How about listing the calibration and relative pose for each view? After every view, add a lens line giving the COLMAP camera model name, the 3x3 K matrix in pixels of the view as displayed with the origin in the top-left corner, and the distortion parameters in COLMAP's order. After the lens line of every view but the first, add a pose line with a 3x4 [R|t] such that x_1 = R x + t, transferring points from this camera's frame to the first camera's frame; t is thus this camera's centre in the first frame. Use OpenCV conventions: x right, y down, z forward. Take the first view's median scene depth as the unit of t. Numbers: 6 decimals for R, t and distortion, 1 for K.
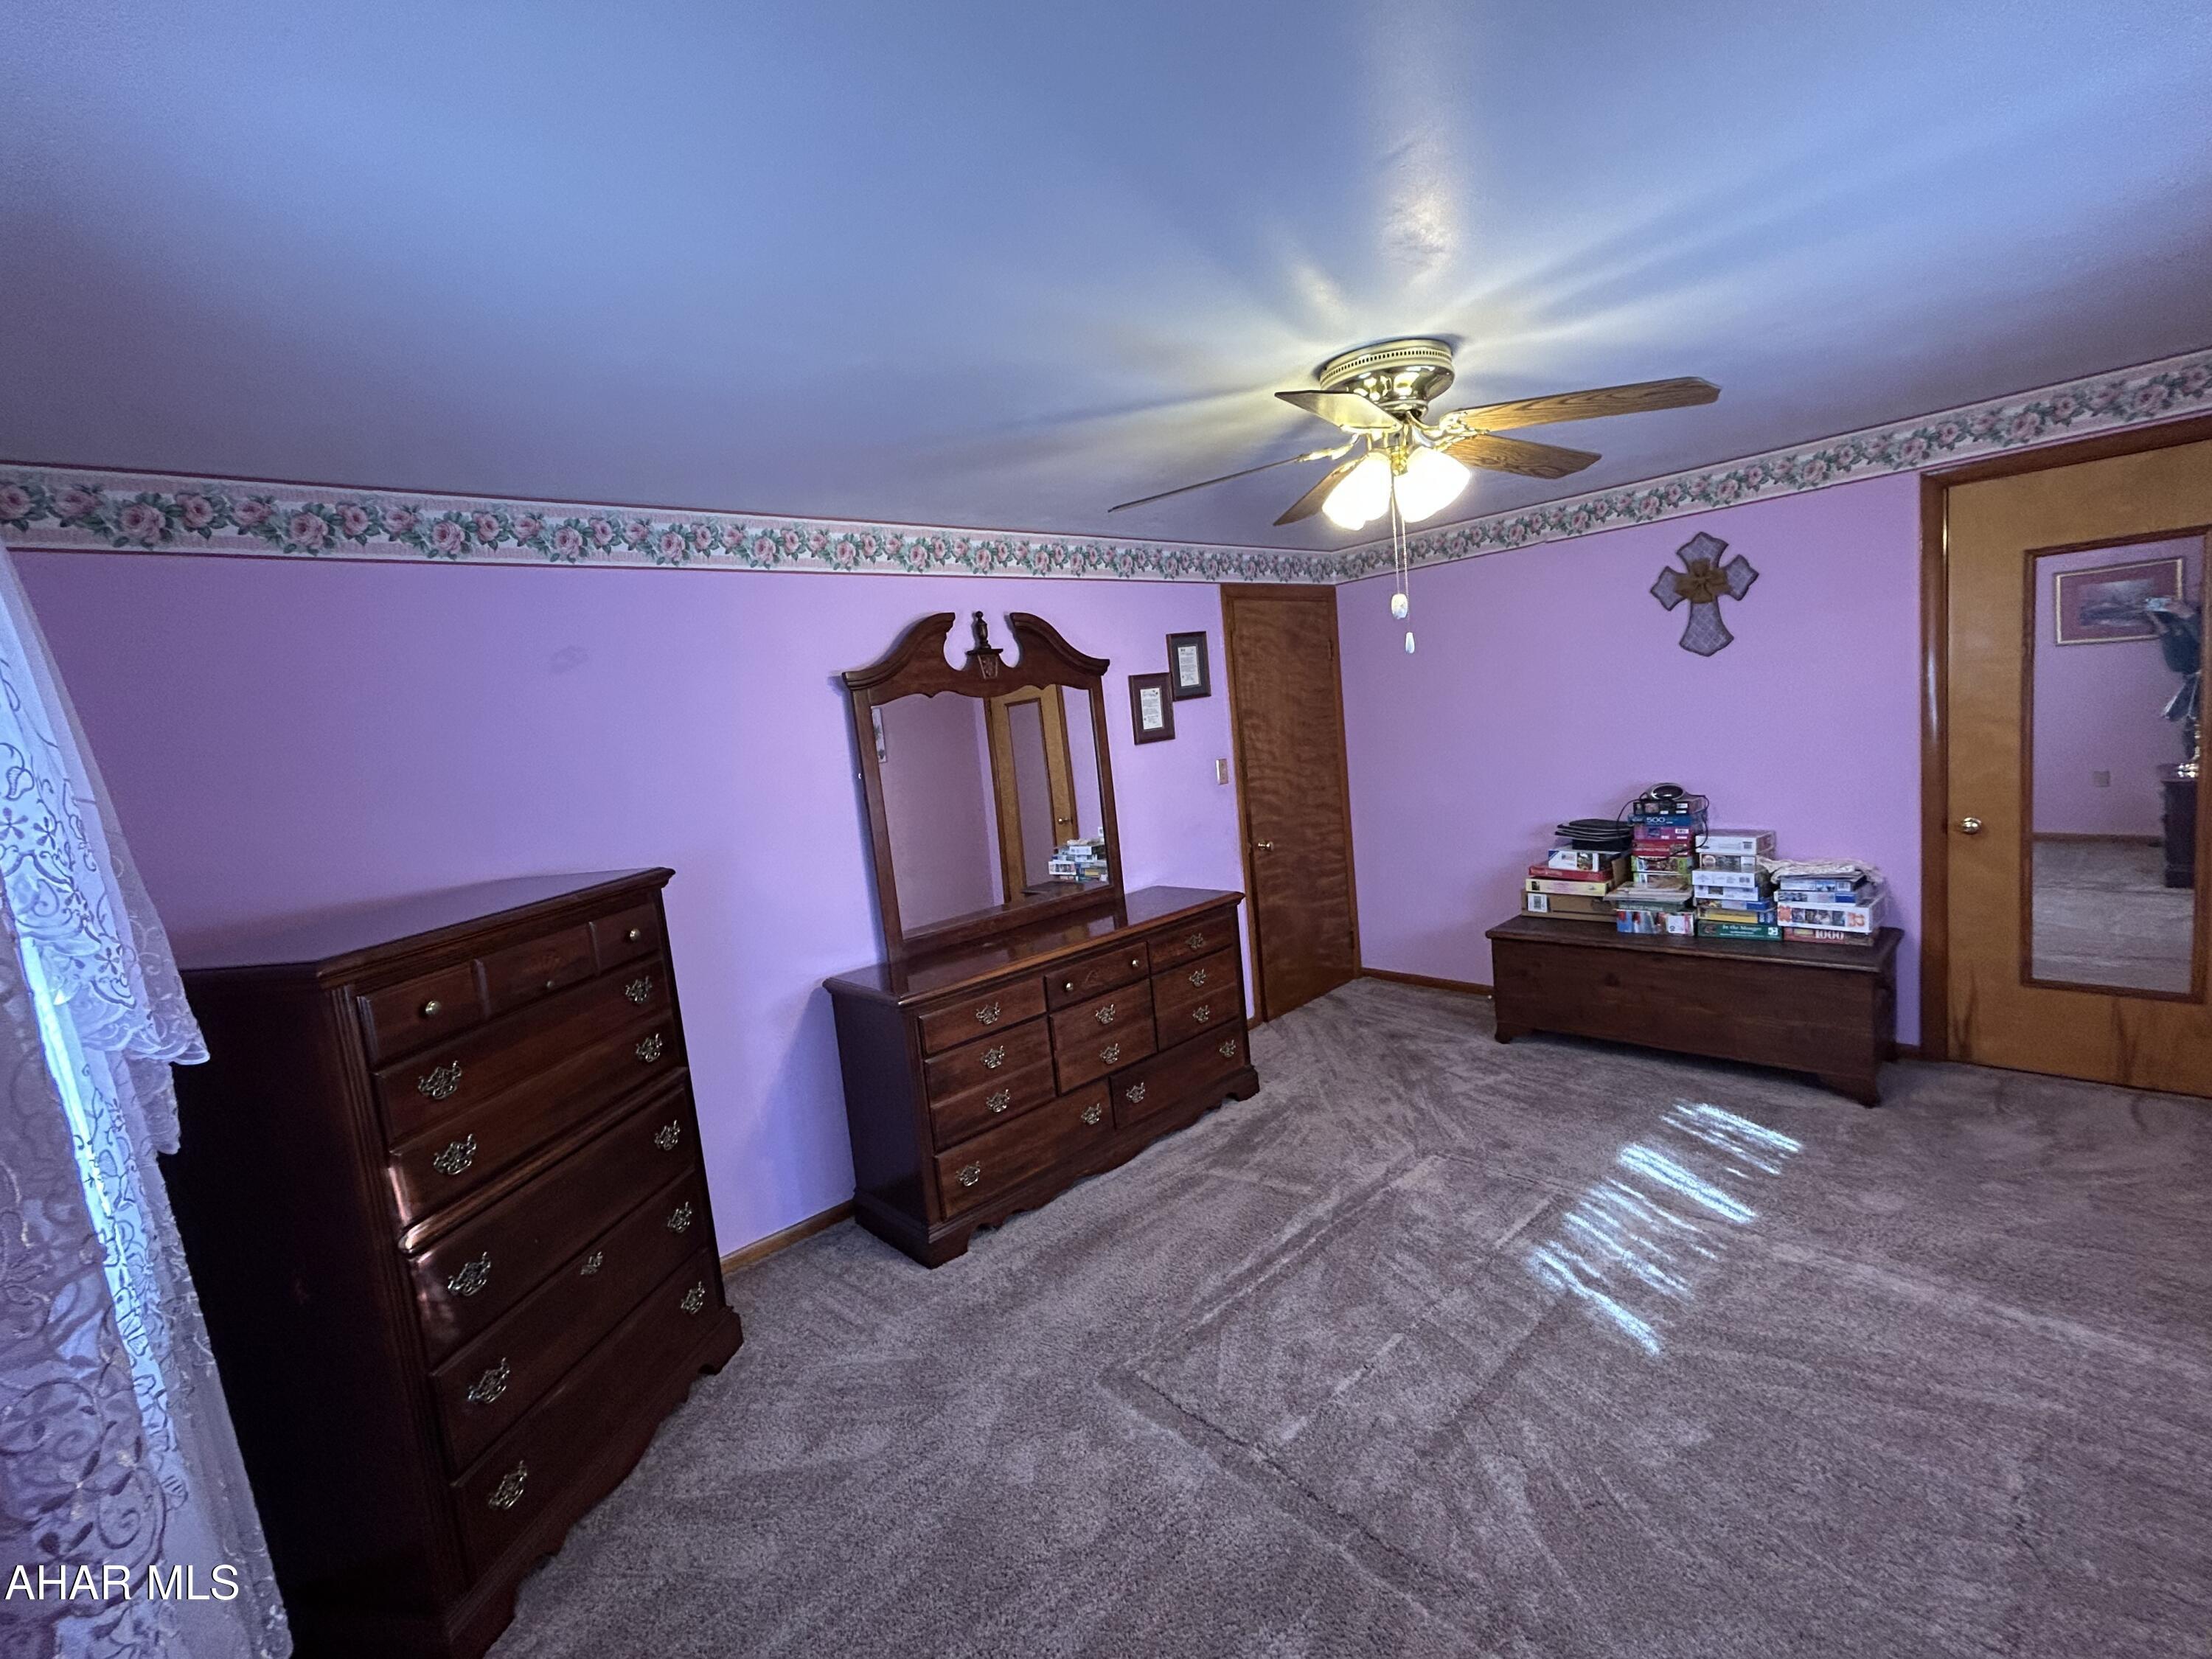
lens RADIAL K [[965.2, 0, 1106.0], [0, 965.2, 834.7], [0, 0, 1]] dist [0.000781, 0.005775]
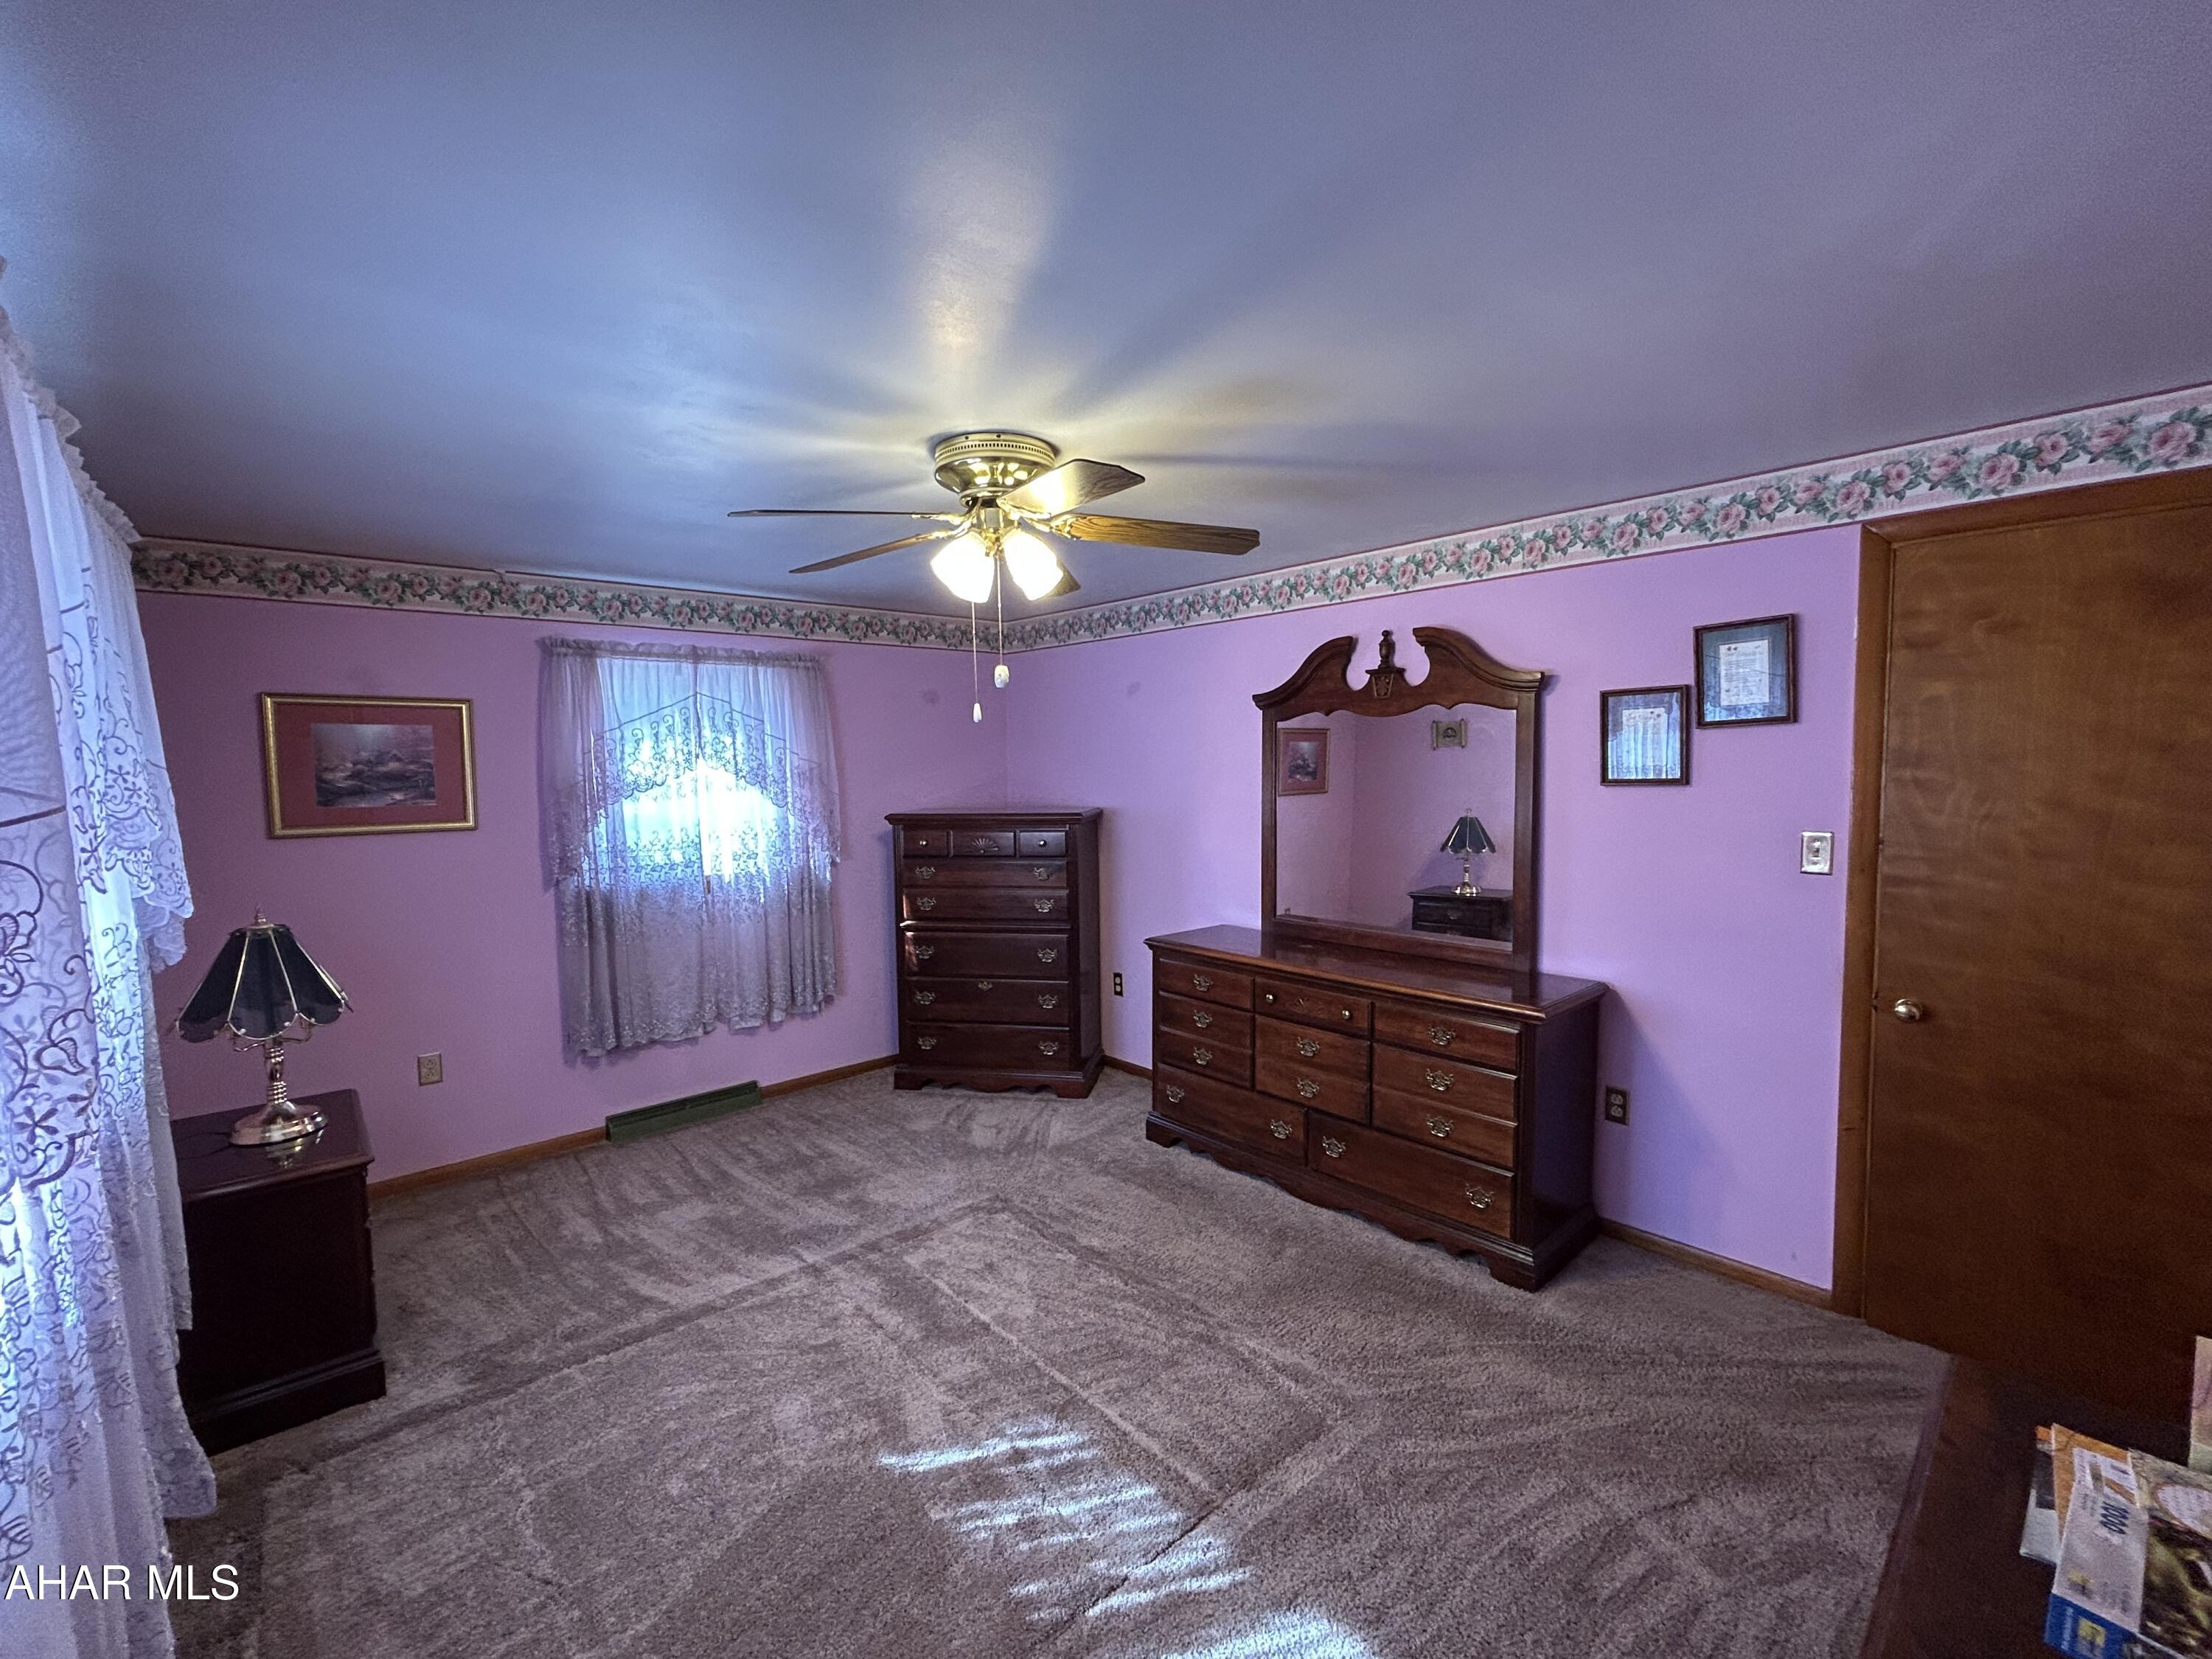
lens RADIAL K [[947.9, 0, 1106.0], [0, 947.9, 829.5], [0, 0, 1]] dist [-0.000506, 0.000123]
pose [[-0.006250, 0.172489, -0.984992, 0.801470], [-0.106870, 0.979254, 0.172162, -0.153542], [0.994253, 0.106342, 0.012314, 0.662229]]
